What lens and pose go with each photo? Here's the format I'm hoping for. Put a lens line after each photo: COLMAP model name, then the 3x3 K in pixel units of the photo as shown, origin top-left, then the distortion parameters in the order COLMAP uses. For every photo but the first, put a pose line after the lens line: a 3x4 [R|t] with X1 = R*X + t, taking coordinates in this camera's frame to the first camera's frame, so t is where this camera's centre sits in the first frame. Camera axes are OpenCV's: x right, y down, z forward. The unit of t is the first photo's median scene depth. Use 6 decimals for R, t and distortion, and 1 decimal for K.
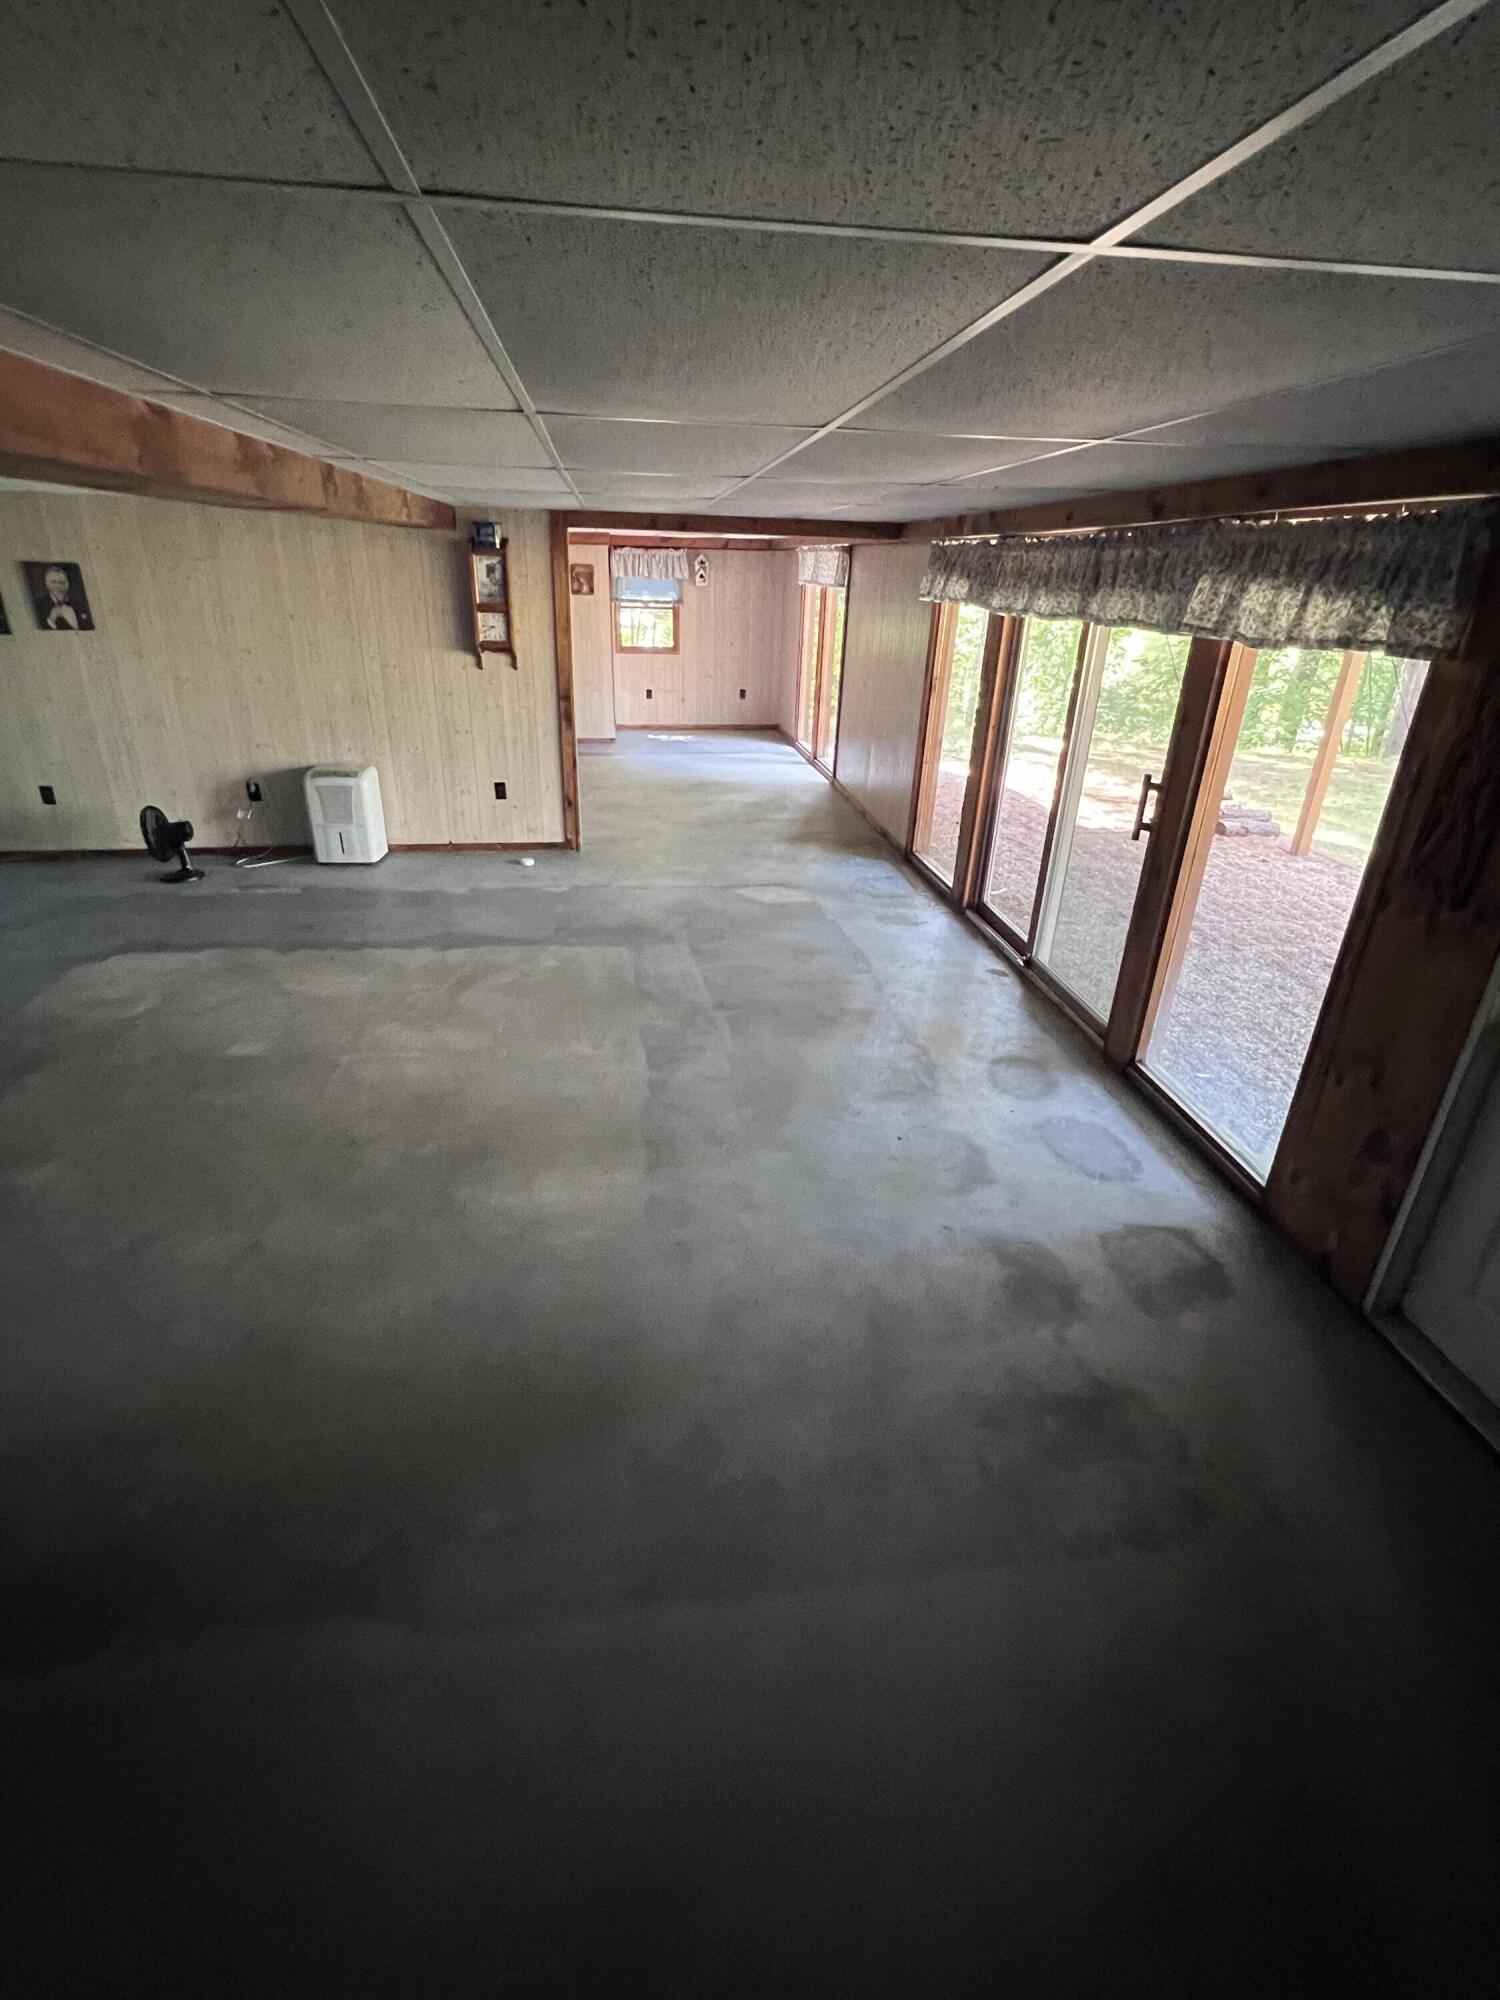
lens RADIAL K [[931.1, 0, 745.2], [0, 931.1, 1001.8], [0, 0, 1]] dist [0.000719, 0.000027]
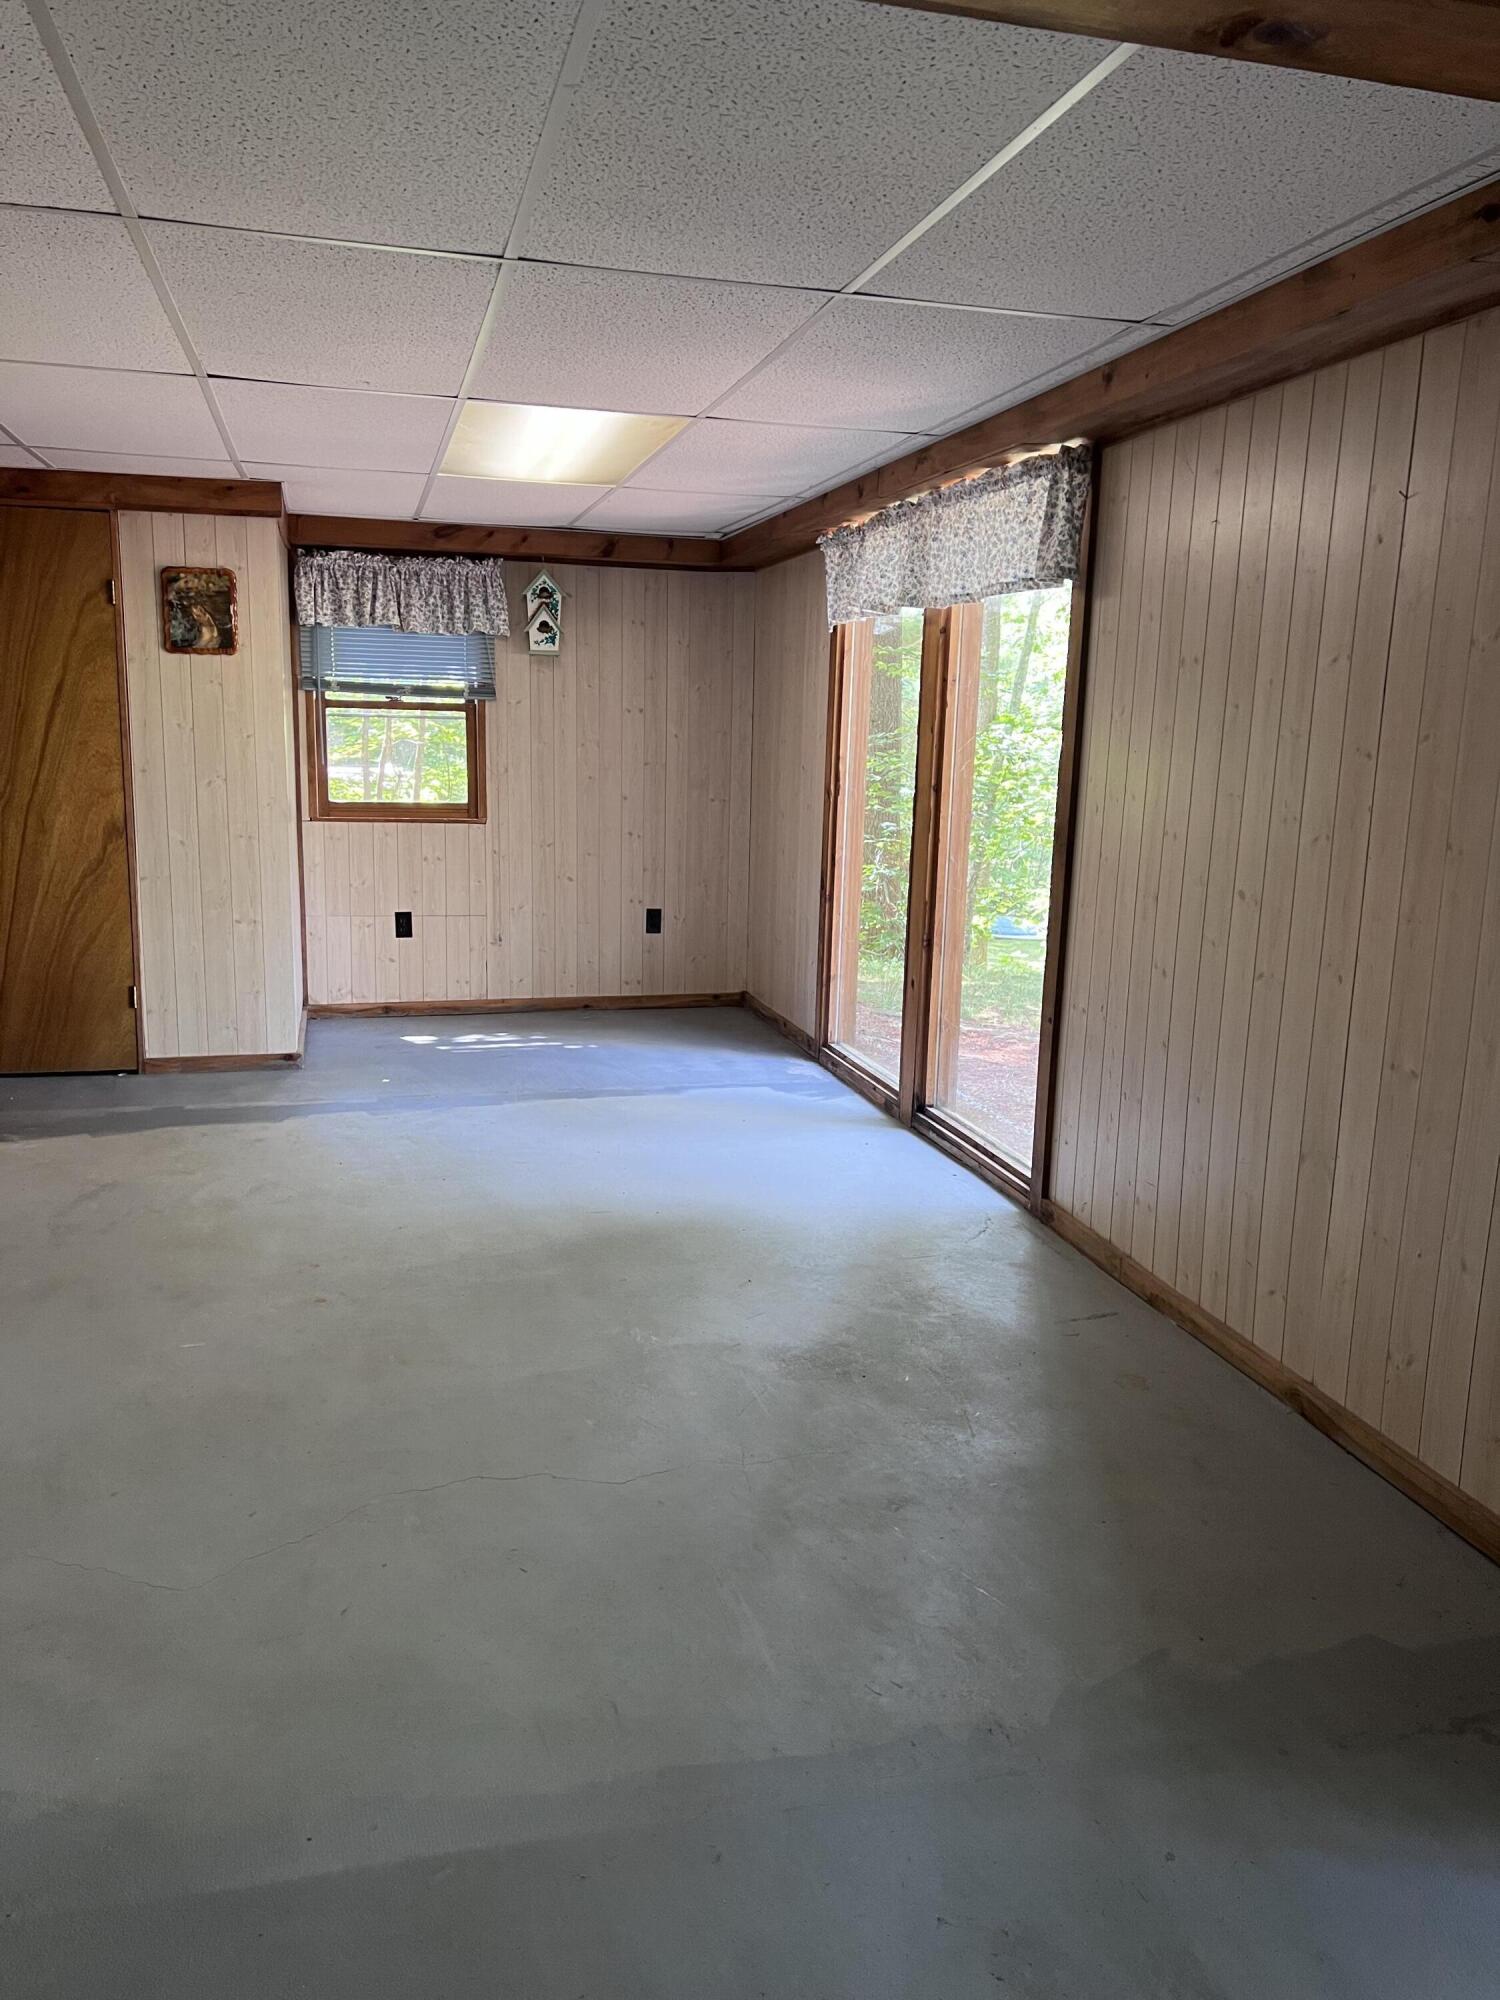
lens RADIAL K [[1493.3, 0, 751.7], [0, 1493.3, 1004.4], [0, 0, 1]] dist [0.015373, 0.001621]
pose [[0.991327, -0.026232, 0.128774, -0.045424], [0.057084, 0.968559, -0.242146, -0.155942], [-0.118374, 0.247397, 0.961656, 0.442535]]
